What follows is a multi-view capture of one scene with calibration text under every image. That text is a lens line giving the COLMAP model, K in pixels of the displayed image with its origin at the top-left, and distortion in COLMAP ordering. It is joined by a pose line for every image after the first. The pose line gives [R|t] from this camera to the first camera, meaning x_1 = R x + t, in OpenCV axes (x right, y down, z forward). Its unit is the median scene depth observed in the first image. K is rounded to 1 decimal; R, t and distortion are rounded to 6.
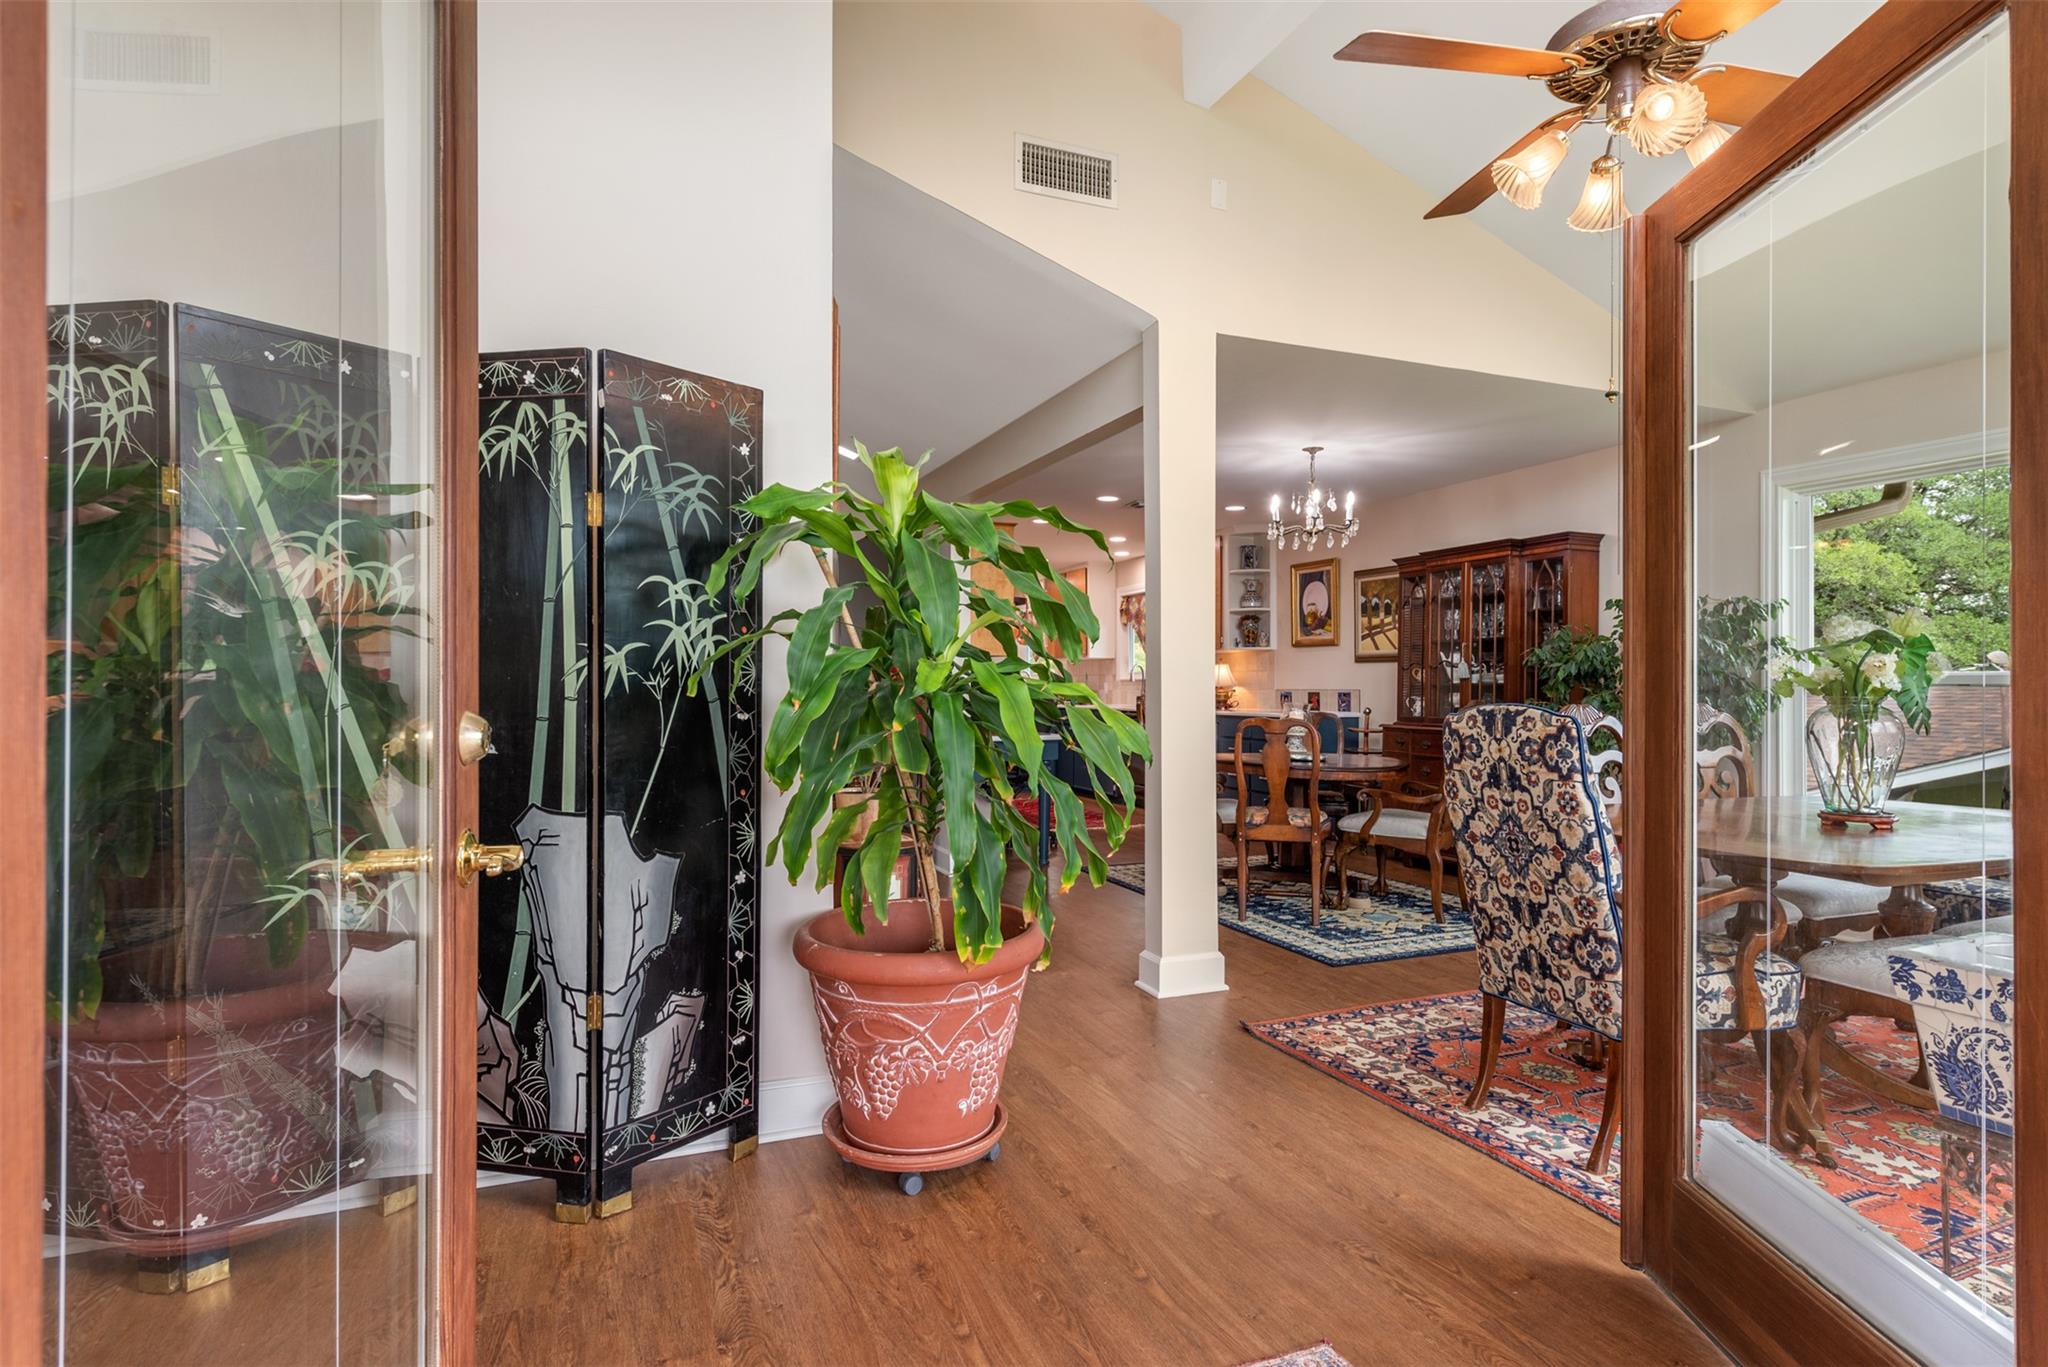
lens RADIAL K [[1070.5, 0, 1024.0], [0, 1070.5, 683.5], [0, 0, 1]] dist [0.003344, -0.000202]
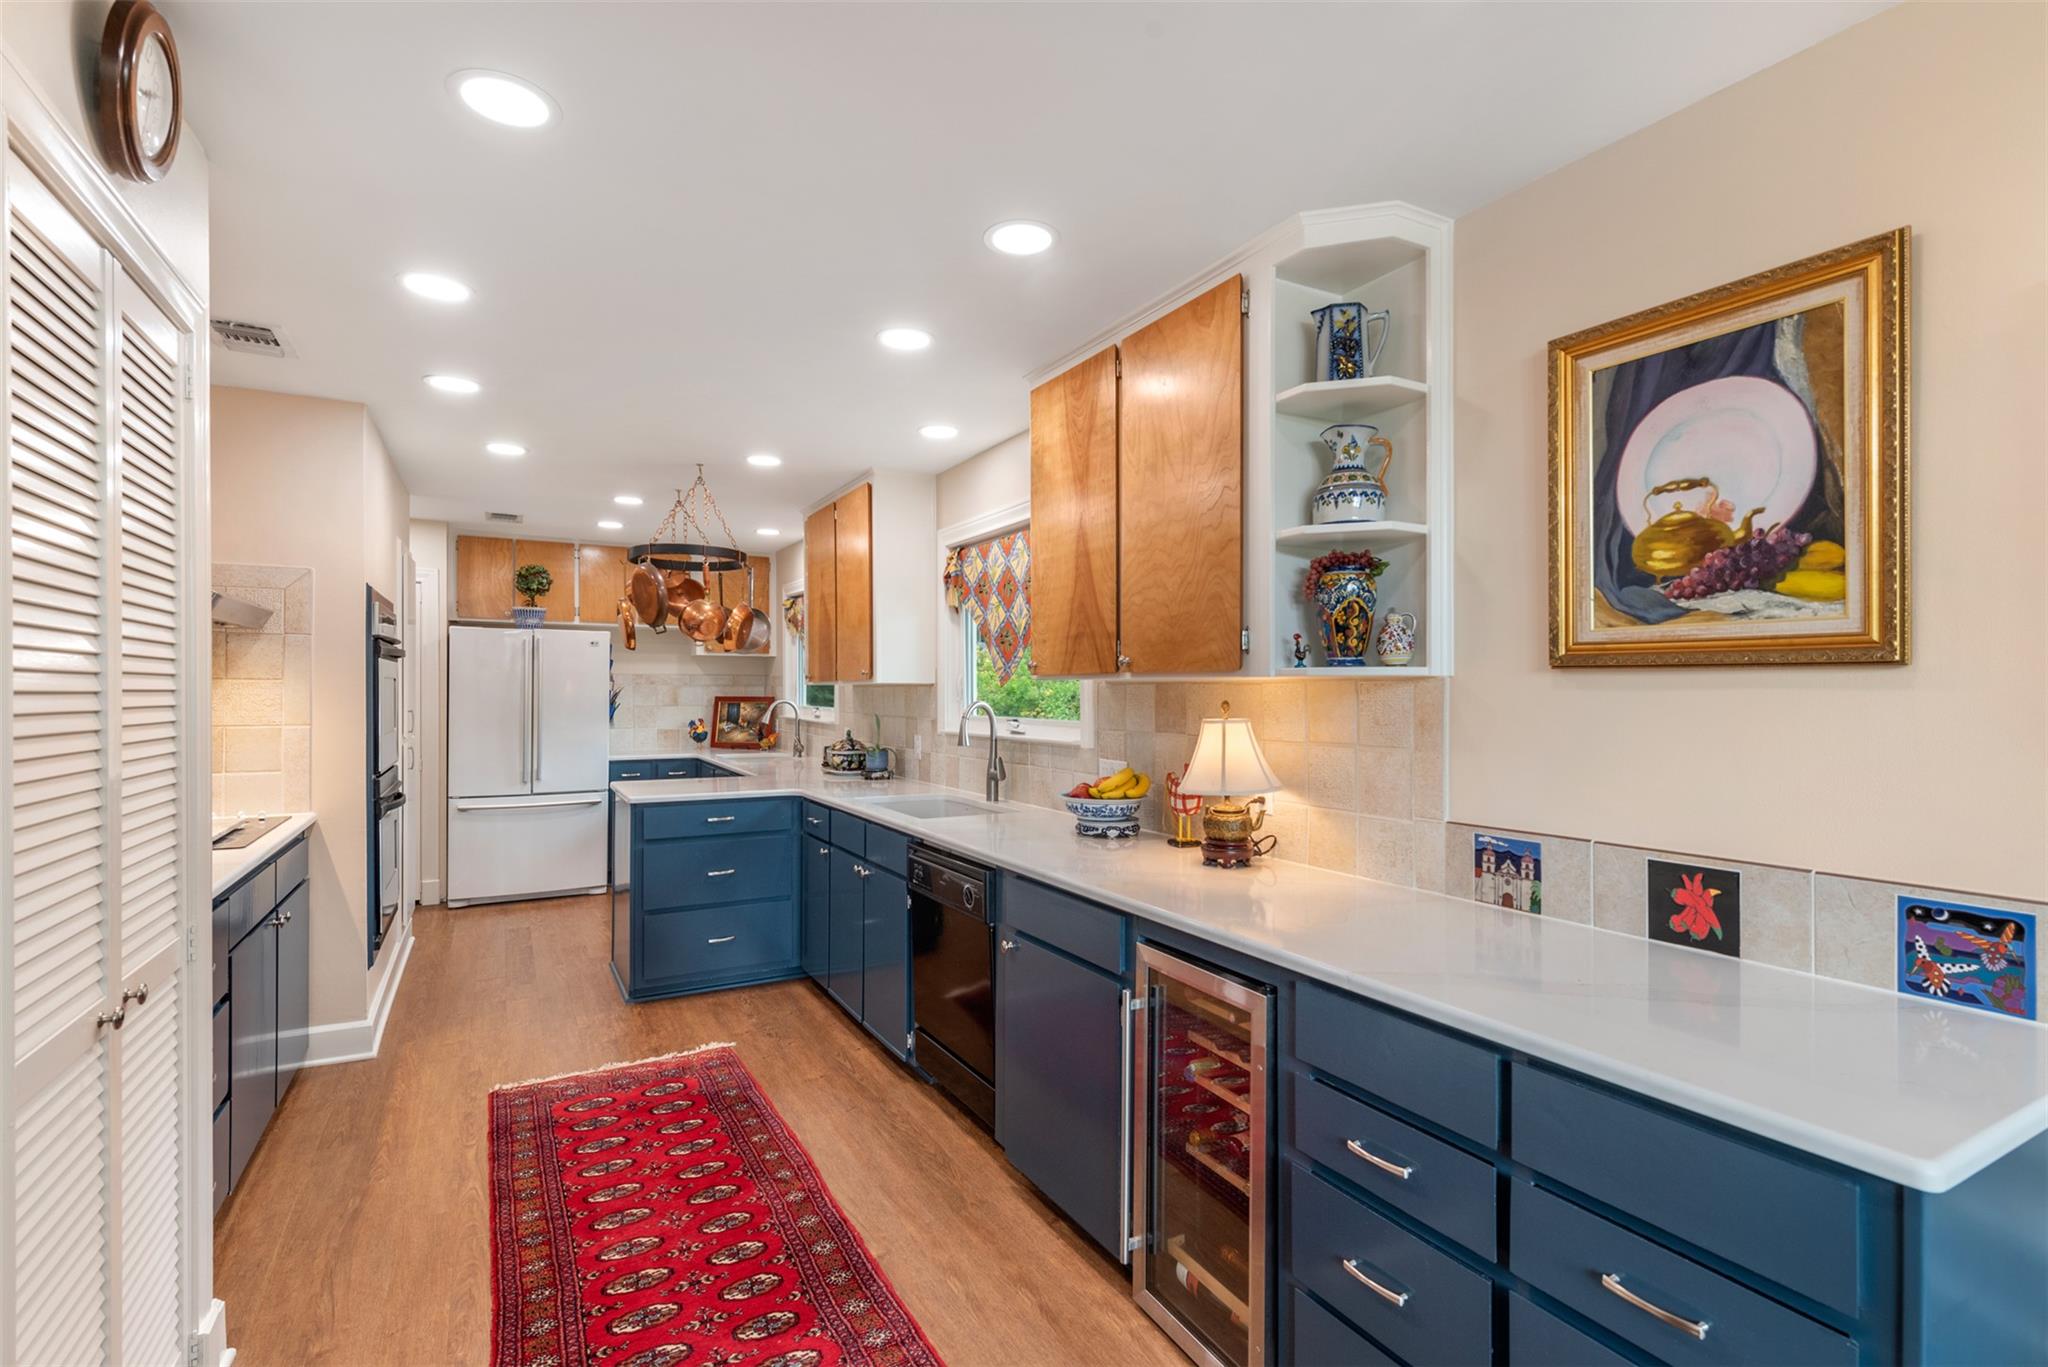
lens RADIAL K [[945.4, 0, 1031.2], [0, 945.4, 695.3], [0, 0, 1]] dist [0.001653, -0.000008]
pose [[0.992413, -0.000488, 0.122944, 0.123555], [-0.000535, 0.999966, 0.008287, -0.035872], [-0.122944, -0.008290, 0.992379, 0.965914]]
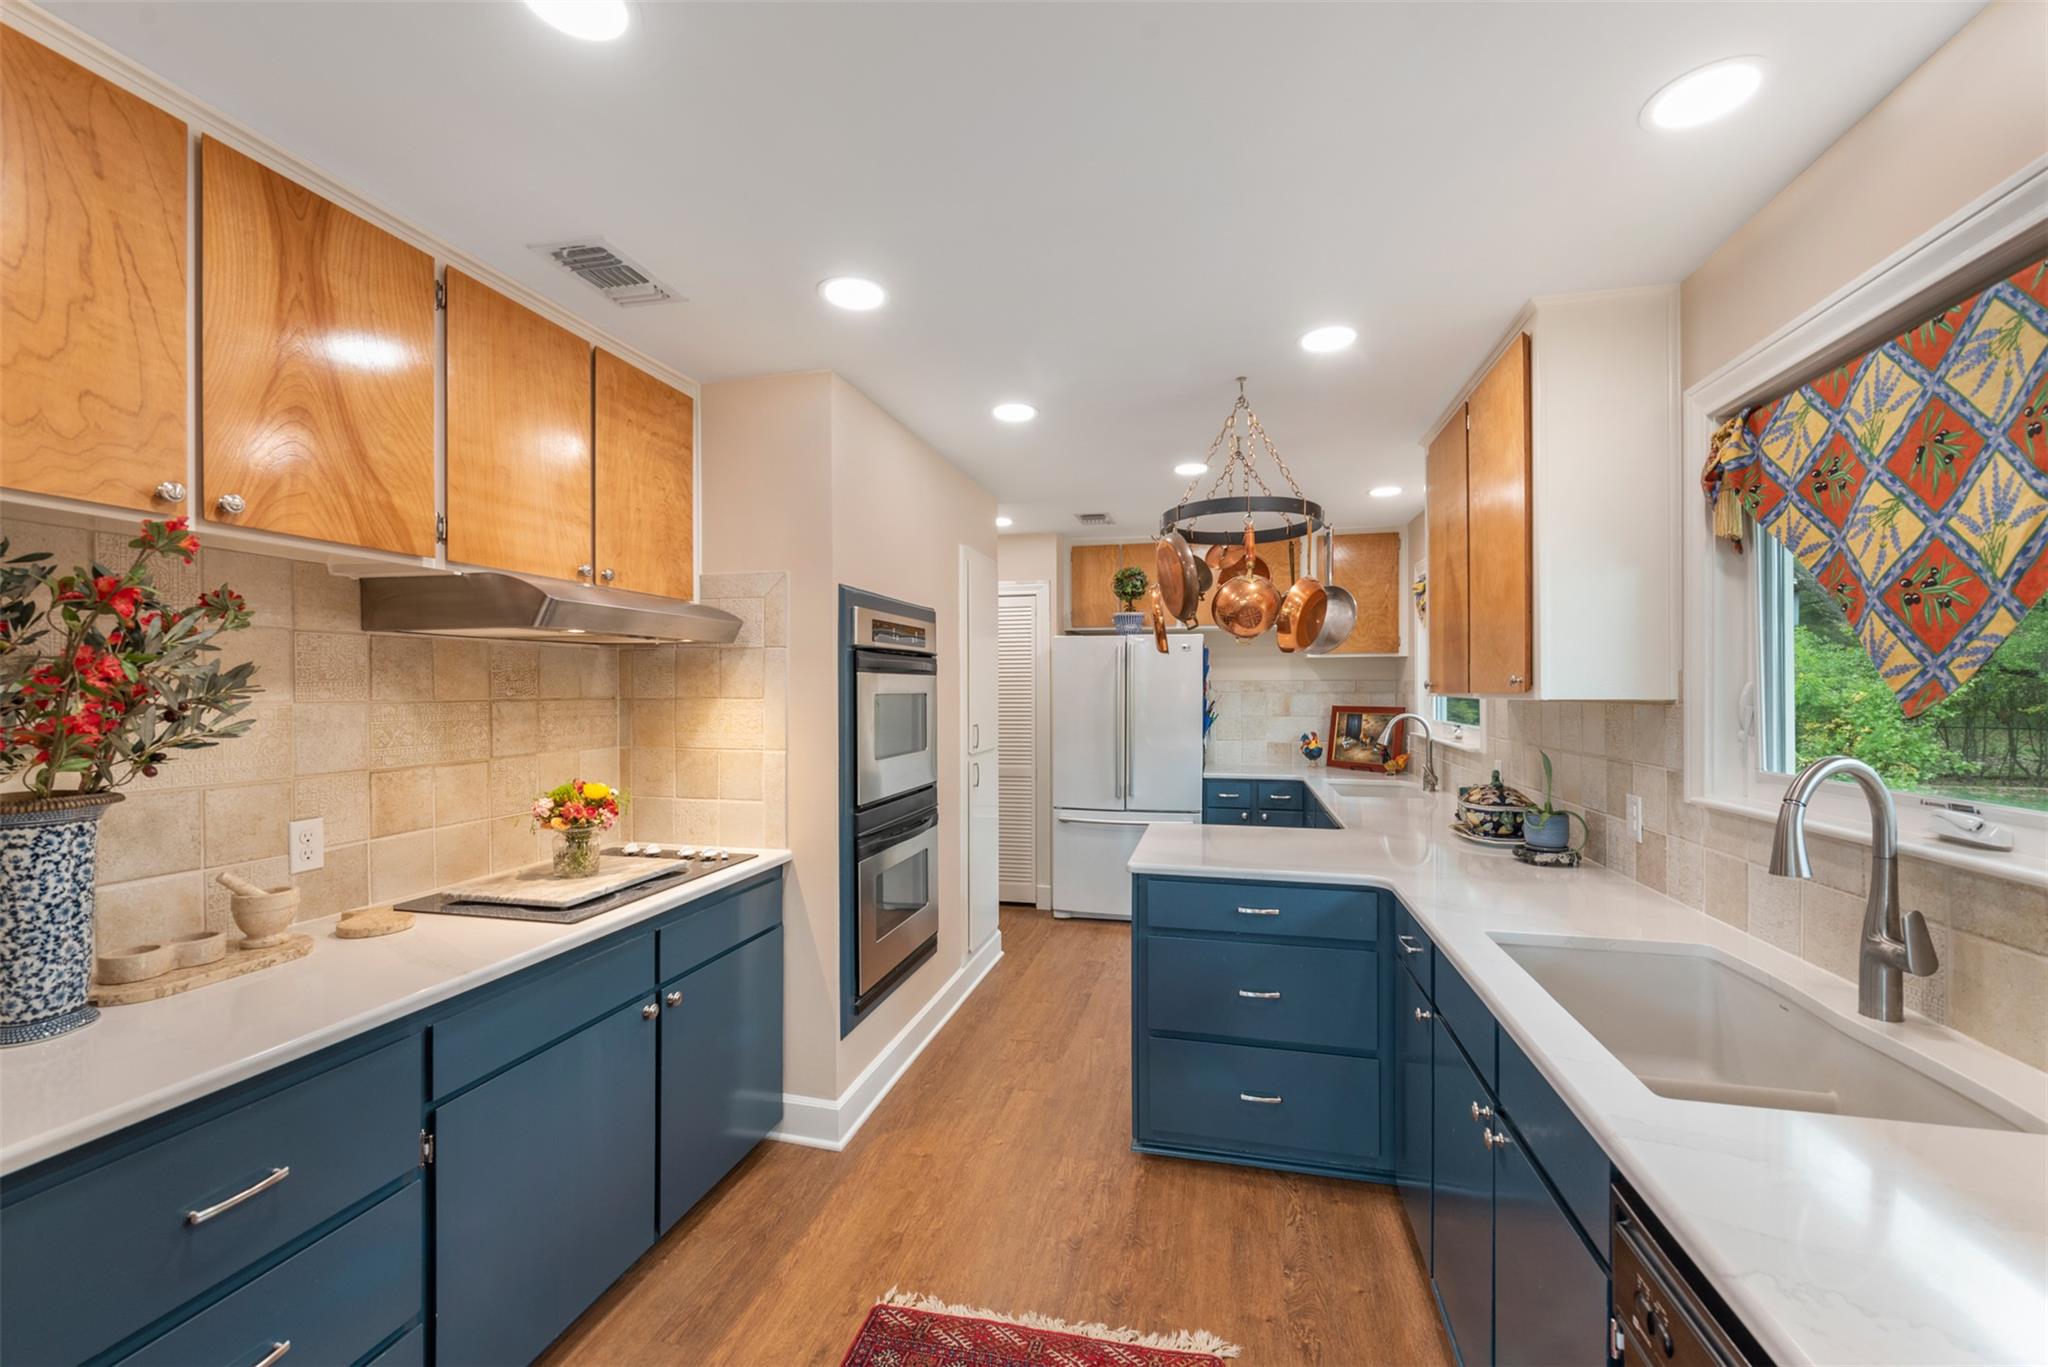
lens RADIAL K [[816.1, 0, 1036.2], [0, 816.1, 691.1], [0, 0, 1]] dist [0.002152, -0.000091]
pose [[0.815731, -0.001935, -0.578429, 0.120463], [0.005278, 0.999978, 0.004098, -0.044088], [0.578408, -0.006396, 0.815723, 1.265174]]
